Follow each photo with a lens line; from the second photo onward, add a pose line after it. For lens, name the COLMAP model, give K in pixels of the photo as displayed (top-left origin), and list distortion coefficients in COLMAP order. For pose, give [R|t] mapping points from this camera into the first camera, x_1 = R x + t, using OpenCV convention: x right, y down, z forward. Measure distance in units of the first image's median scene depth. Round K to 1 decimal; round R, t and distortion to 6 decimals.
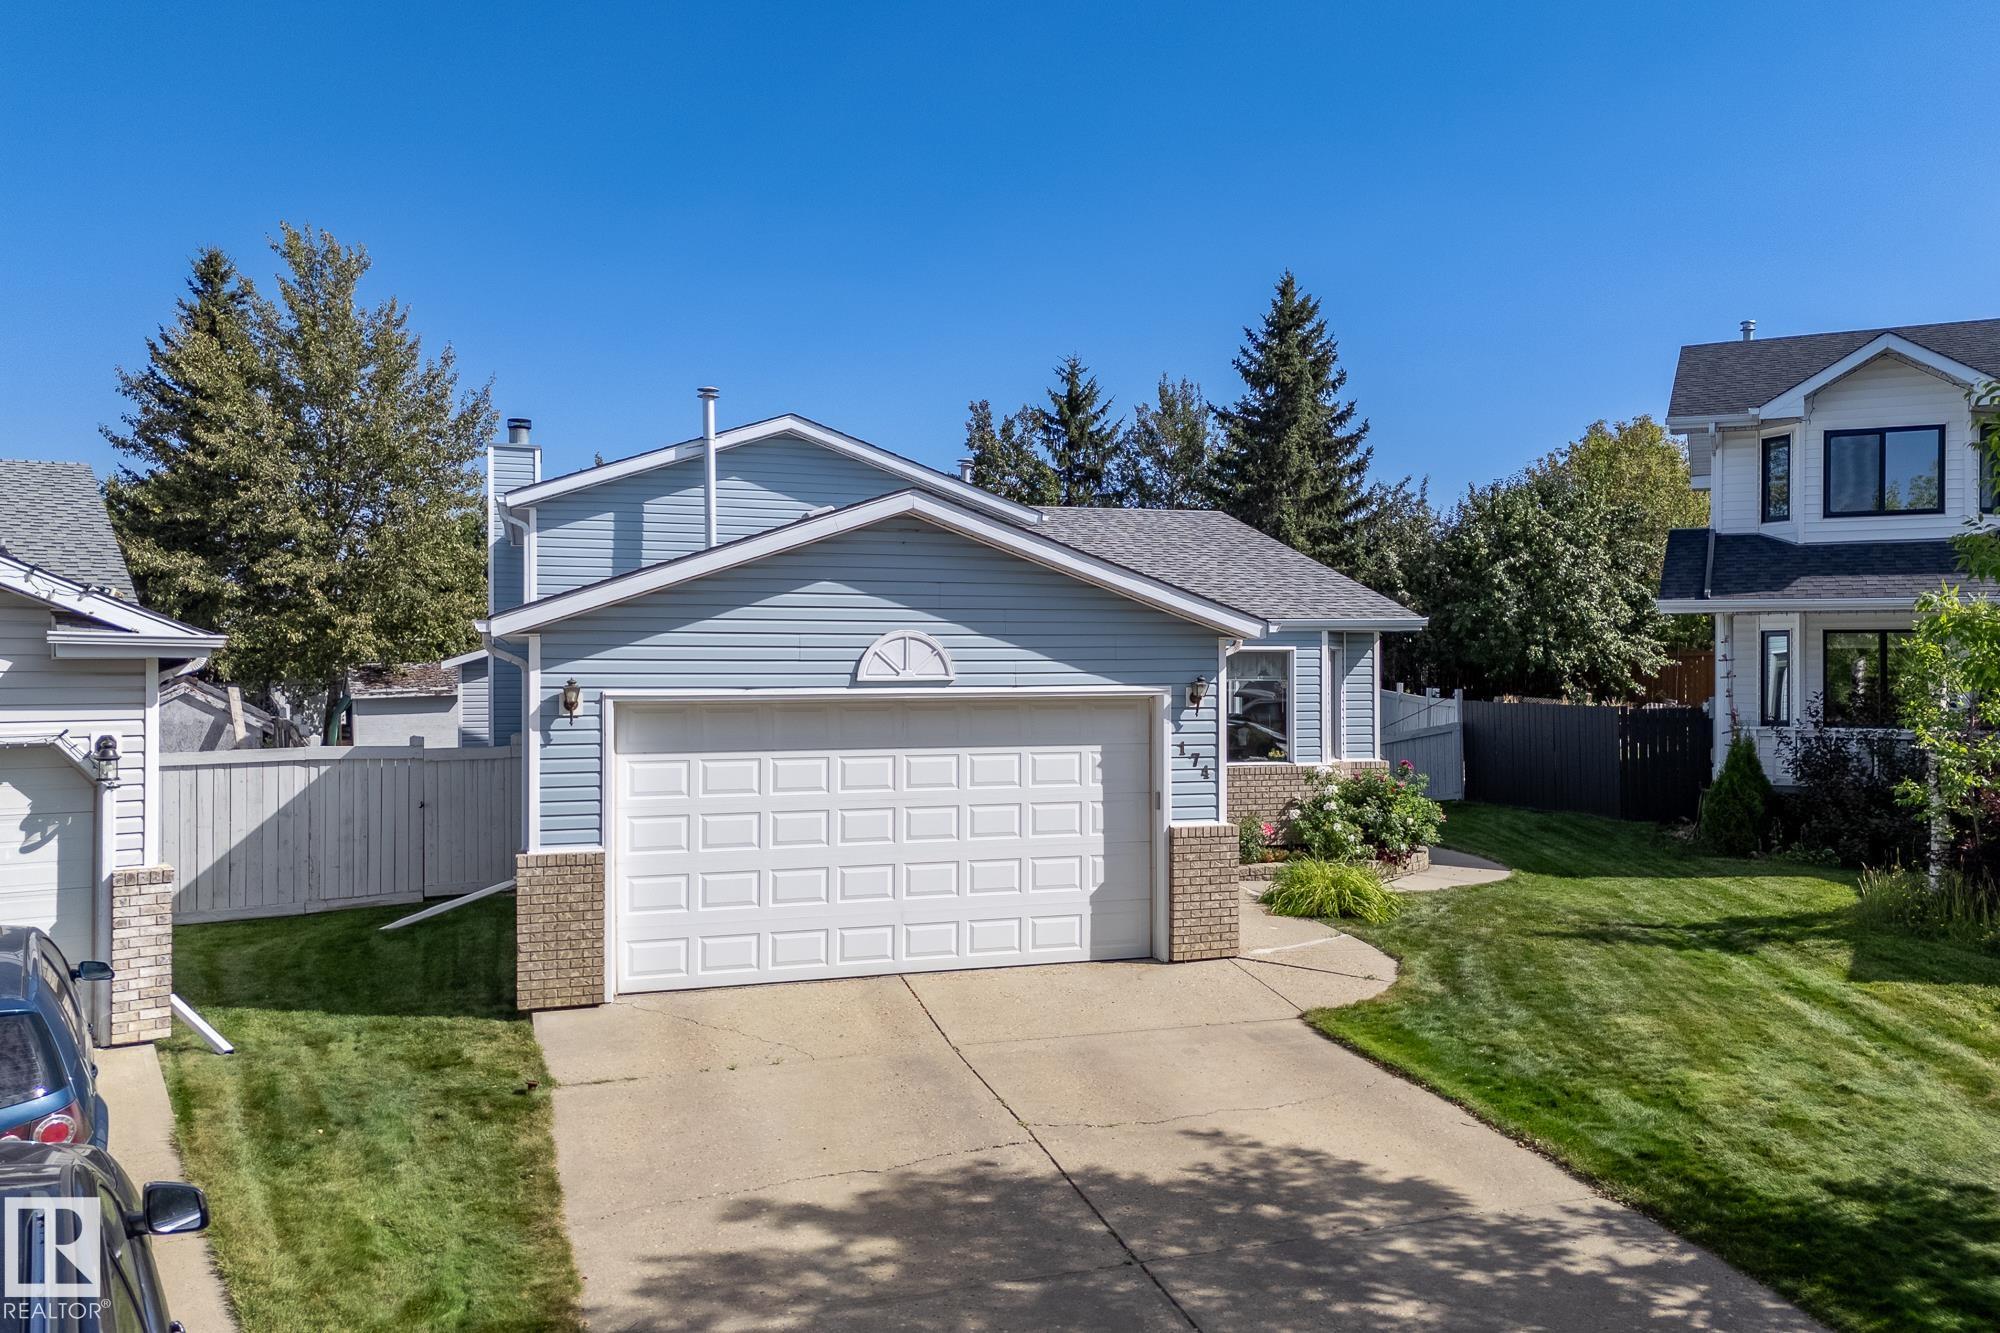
lens RADIAL K [[1412.9, 0, 1001.7], [0, 1412.9, 701.3], [0, 0, 1]] dist [0.072229, -0.062827]
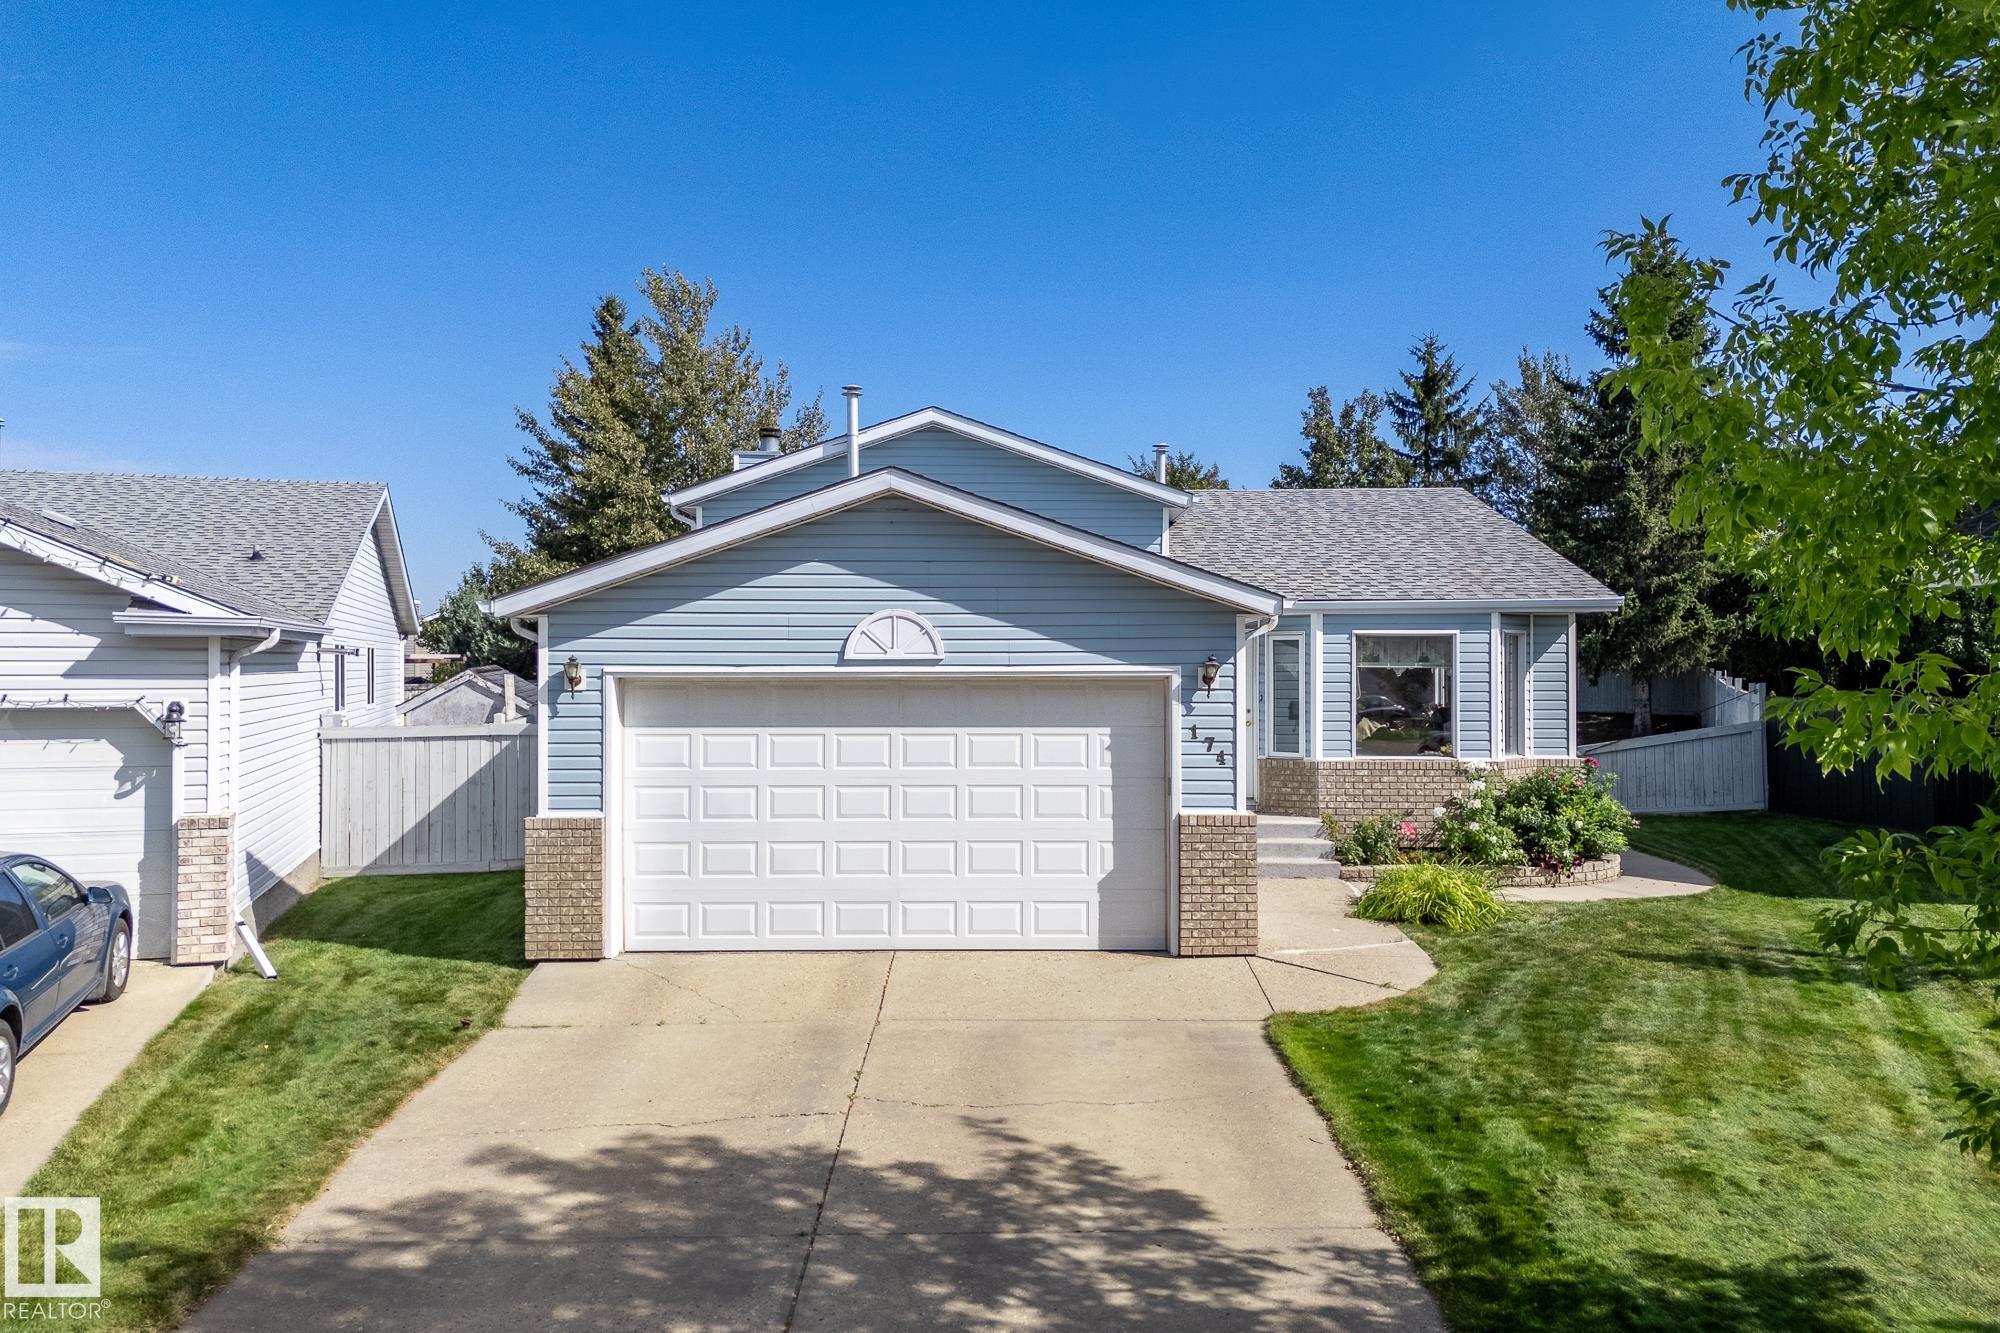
lens RADIAL K [[1412.9, 0, 1001.7], [0, 1412.9, 701.3], [0, 0, 1]] dist [0.072229, -0.062827]
pose [[0.955235, 0.007458, -0.295755, 0.302630], [-0.007897, 0.999969, -0.000290, 0.014963], [0.295743, 0.002612, 0.955264, 0.059129]]
